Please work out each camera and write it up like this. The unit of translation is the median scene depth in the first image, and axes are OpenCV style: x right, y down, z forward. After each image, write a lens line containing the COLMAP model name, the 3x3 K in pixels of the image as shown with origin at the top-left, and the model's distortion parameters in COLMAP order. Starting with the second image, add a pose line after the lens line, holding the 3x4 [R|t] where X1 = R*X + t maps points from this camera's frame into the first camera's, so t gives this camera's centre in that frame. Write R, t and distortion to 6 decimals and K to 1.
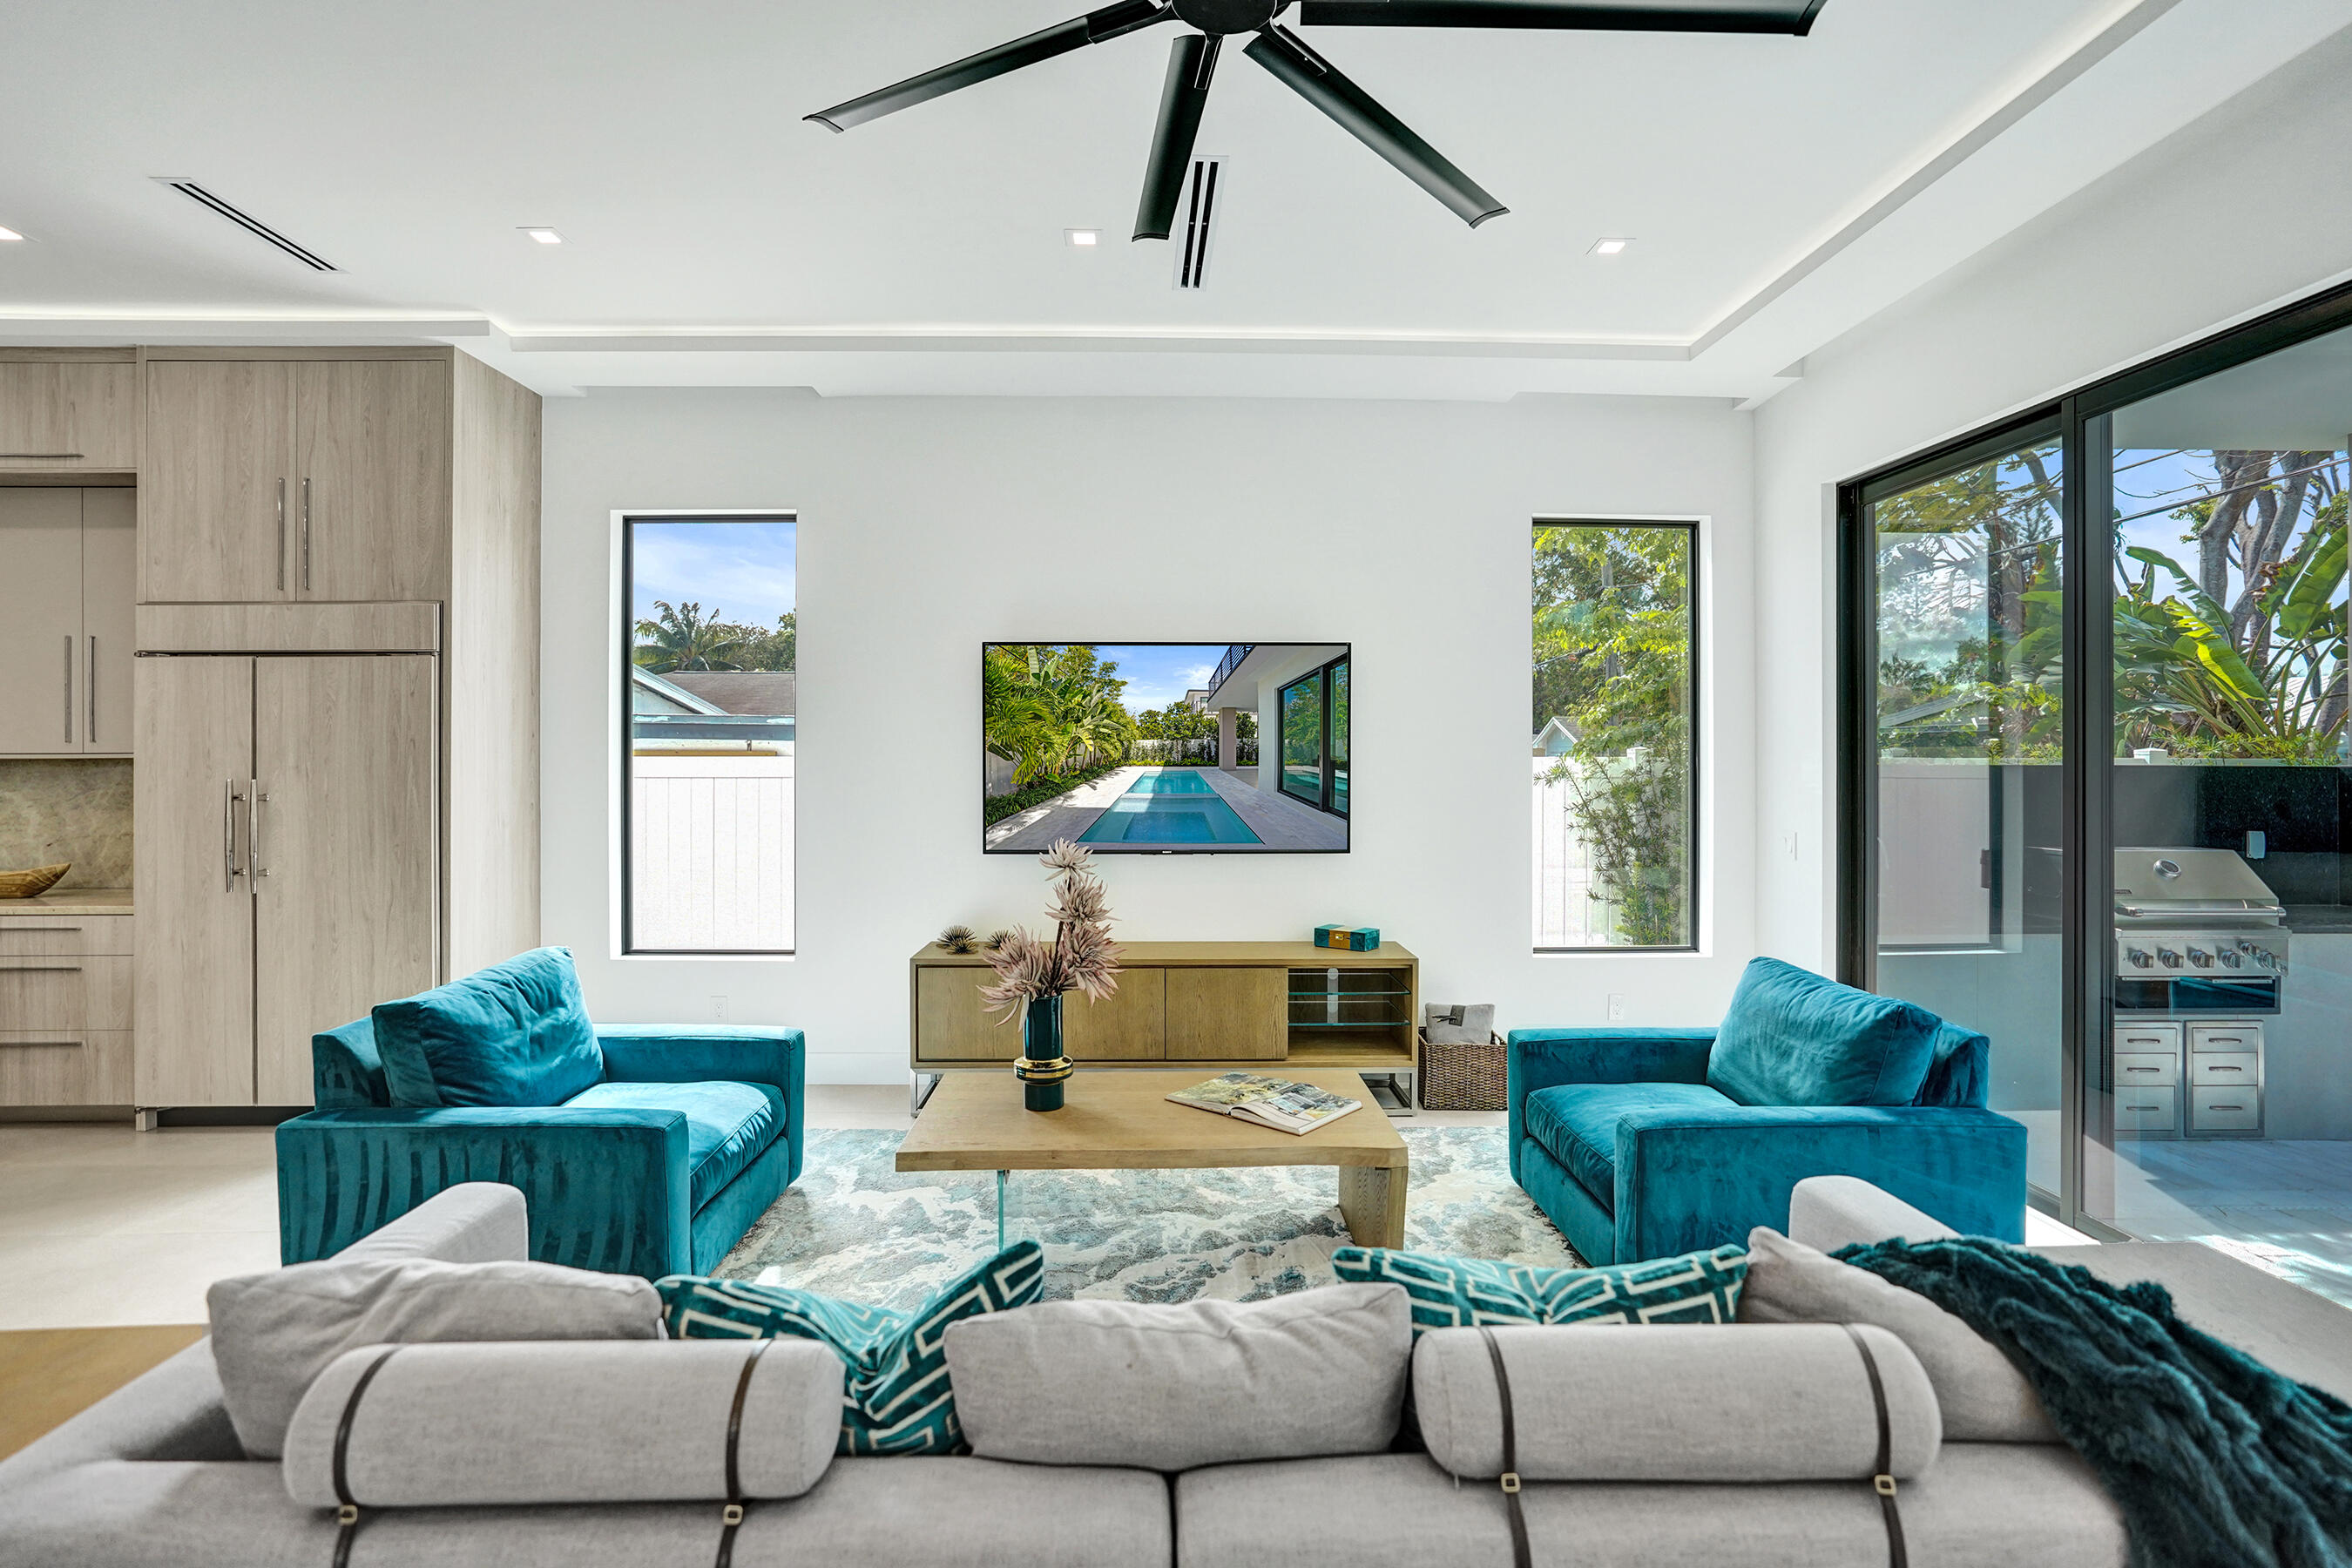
lens RADIAL K [[1083.7, 0, 1162.9], [0, 1083.7, 767.2], [0, 0, 1]] dist [-0.021771, 0.006689]
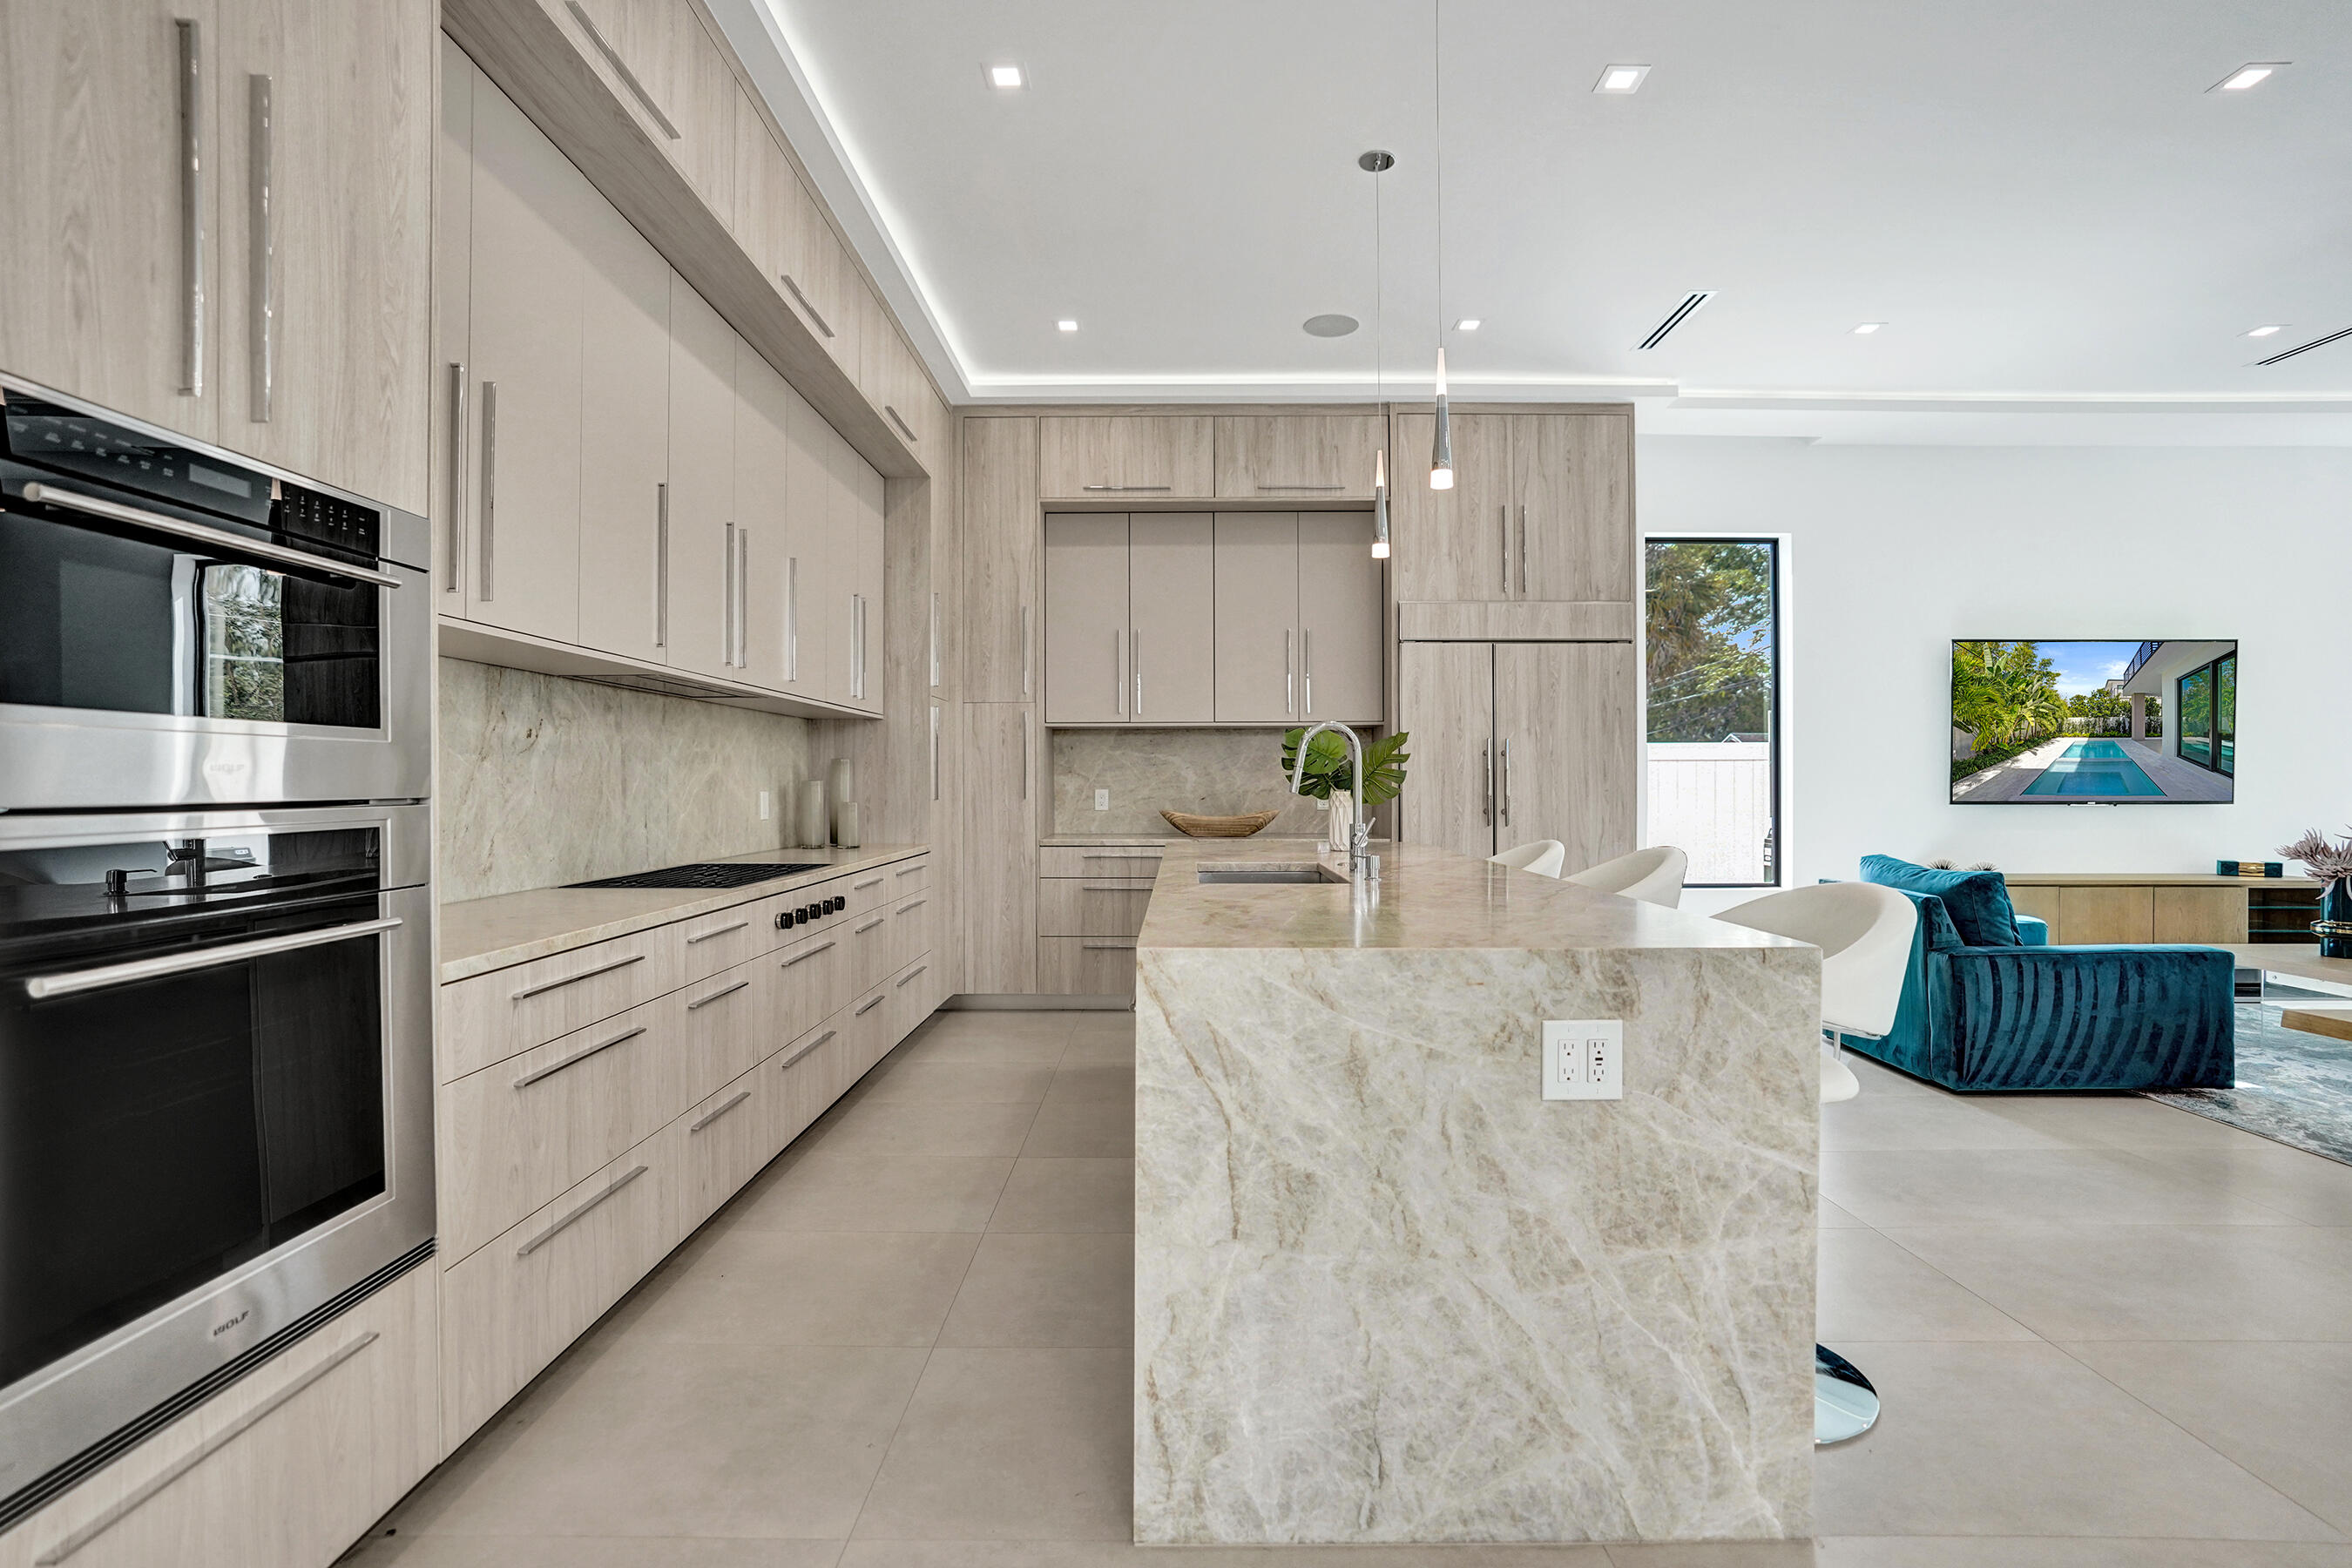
lens RADIAL K [[1083.7, 0, 1198.4], [0, 1083.7, 785.6], [0, 0, 1]] dist [-0.021771, 0.006689]
pose [[0.999988, 0.001533, -0.004587, -1.043426], [-0.001575, 0.999956, -0.009195, 0.069375], [0.004573, 0.009202, 0.999947, -0.261311]]
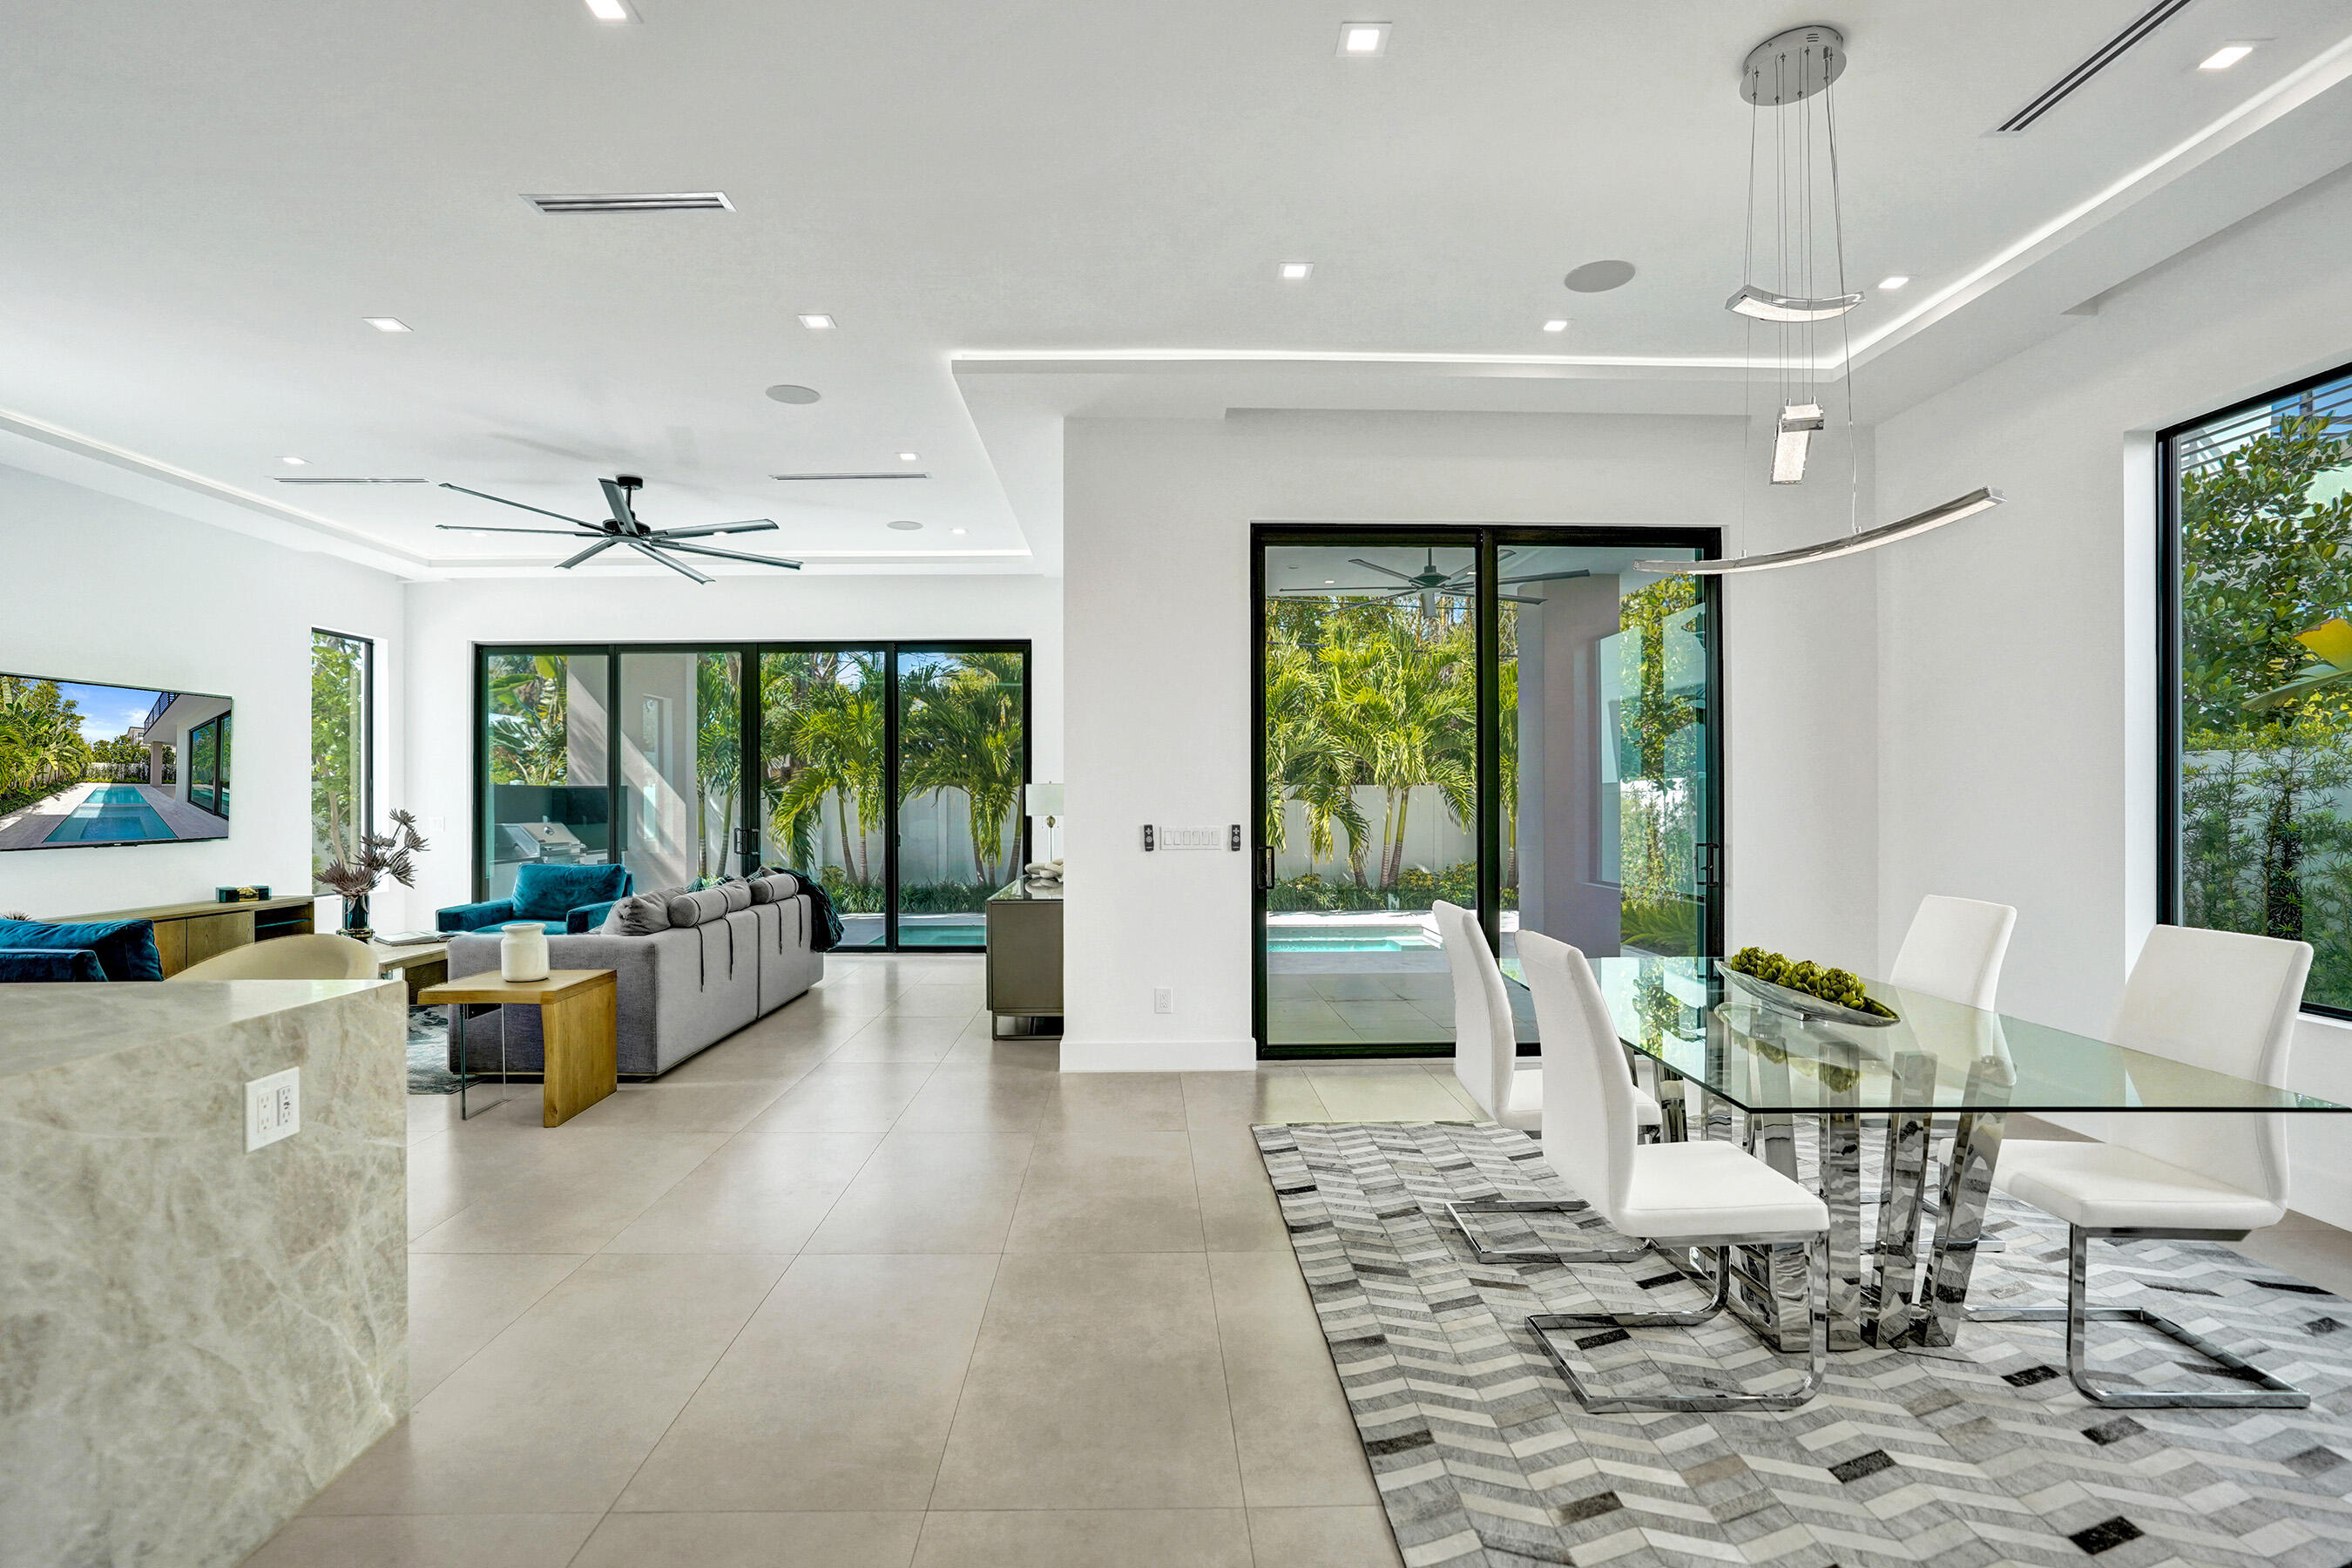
lens RADIAL K [[1083.7, 0, 1149.3], [0, 1083.7, 792.7], [0, 0, 1]] dist [-0.021771, 0.006689]
pose [[-0.008093, 0.009732, 0.999920, -1.303998], [0.018953, 0.999775, -0.009577, 0.047721], [-0.999788, 0.018874, -0.008275, -0.241873]]
